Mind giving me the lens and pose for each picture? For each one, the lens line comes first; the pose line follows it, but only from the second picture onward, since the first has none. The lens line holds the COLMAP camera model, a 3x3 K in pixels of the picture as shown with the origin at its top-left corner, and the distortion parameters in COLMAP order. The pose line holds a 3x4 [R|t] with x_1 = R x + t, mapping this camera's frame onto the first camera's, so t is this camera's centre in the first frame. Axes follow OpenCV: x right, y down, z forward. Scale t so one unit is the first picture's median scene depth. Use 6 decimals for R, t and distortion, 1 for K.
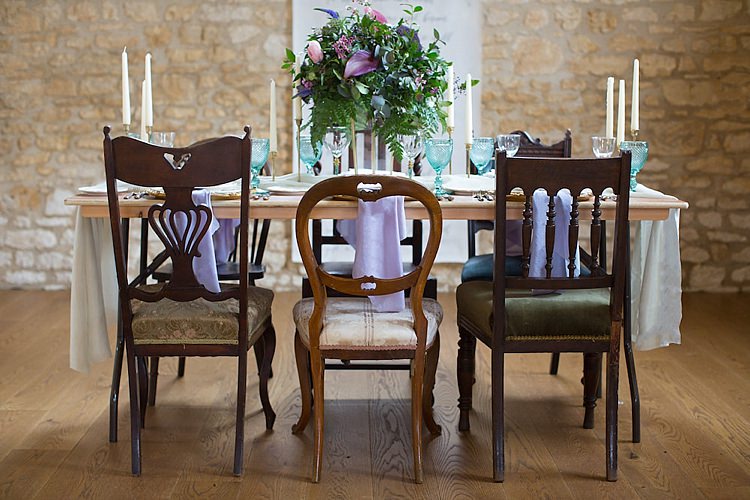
lens RADIAL K [[1081.2, 0, 370.0], [0, 1081.2, 251.1], [0, 0, 1]] dist [-0.086318, 0.000000]
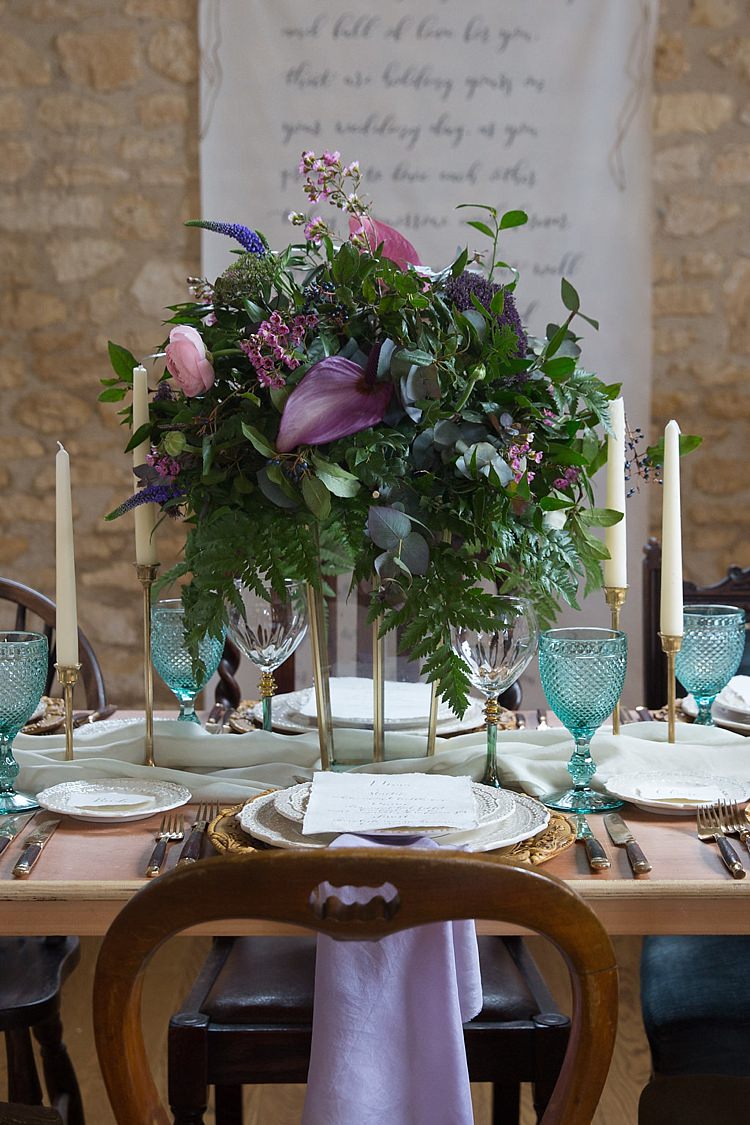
lens RADIAL K [[1893.9, 0, 378.3], [0, 1893.9, 568.5], [0, 0, 1]] dist [0.025477, 0.000000]
pose [[0.999901, -0.004269, -0.013437, 0.006857], [0.004009, 0.999805, -0.019318, -0.066689], [0.013516, 0.019262, 0.999723, 0.263559]]
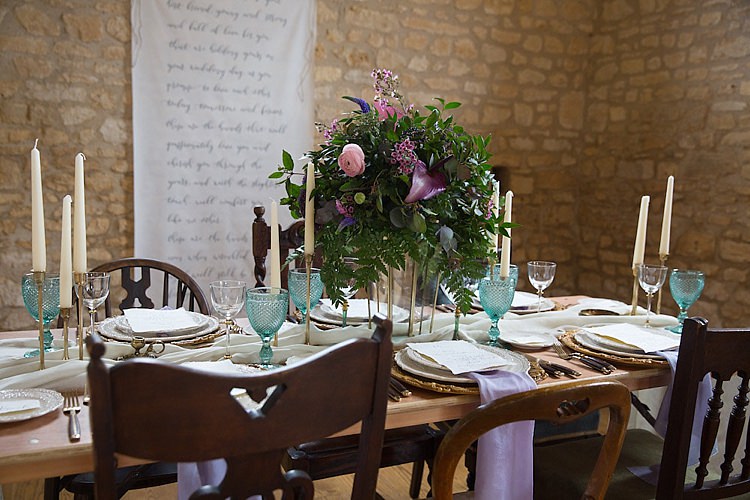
lens RADIAL K [[667.6, 0, 362.9], [0, 667.6, 252.7], [0, 0, 1]] dist [-0.015506, 0.069958]
pose [[0.914944, -0.028794, 0.402552, -0.127380], [0.030220, 0.999539, 0.002809, -0.074755], [-0.402447, 0.009595, 0.915393, 0.358316]]
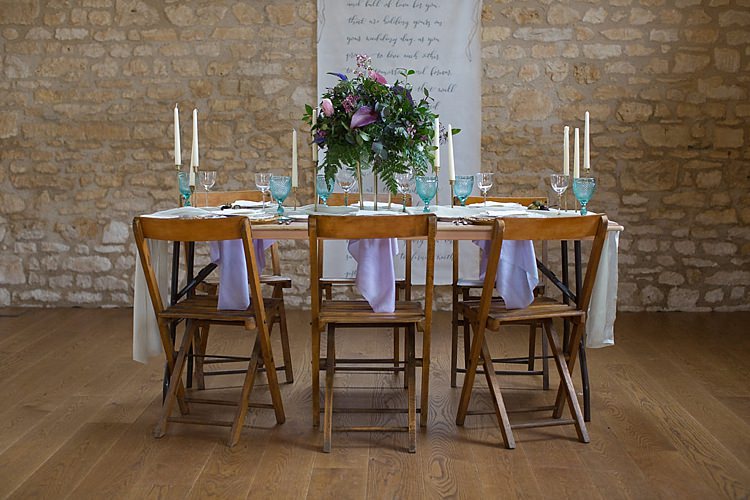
lens RADIAL K [[1081.2, 0, 369.6], [0, 1081.2, 253.3], [0, 0, 1]] dist [-0.086318, 0.000000]
pose [[0.999437, 0.000493, -0.033553, 0.023559], [-0.001624, 0.999430, -0.033713, 0.016159], [0.033518, 0.033749, 0.998868, -0.146557]]
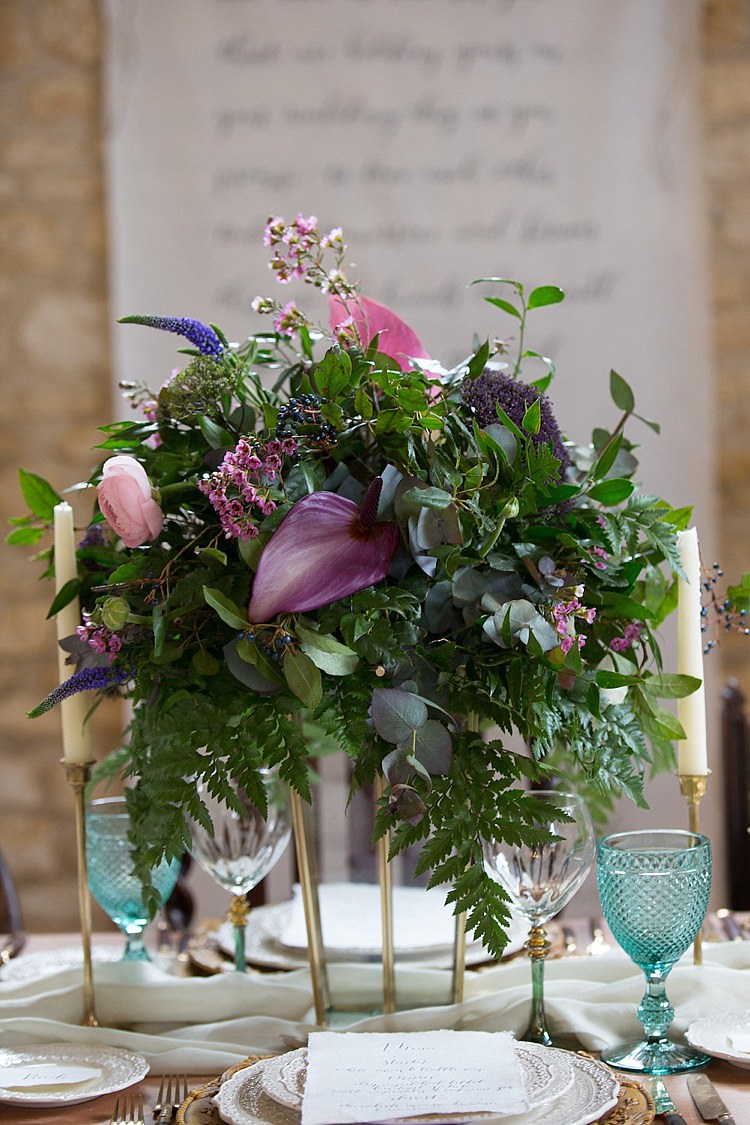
lens RADIAL K [[2555.6, 0, 374.6], [0, 2555.6, 654.2], [0, 0, 1]] dist [-0.156631, 0.000000]
pose [[0.999461, -0.032829, 0.000325, 0.001491], [0.032830, 0.999368, -0.013624, -0.083044], [0.000123, 0.013628, 0.999907, 0.253717]]
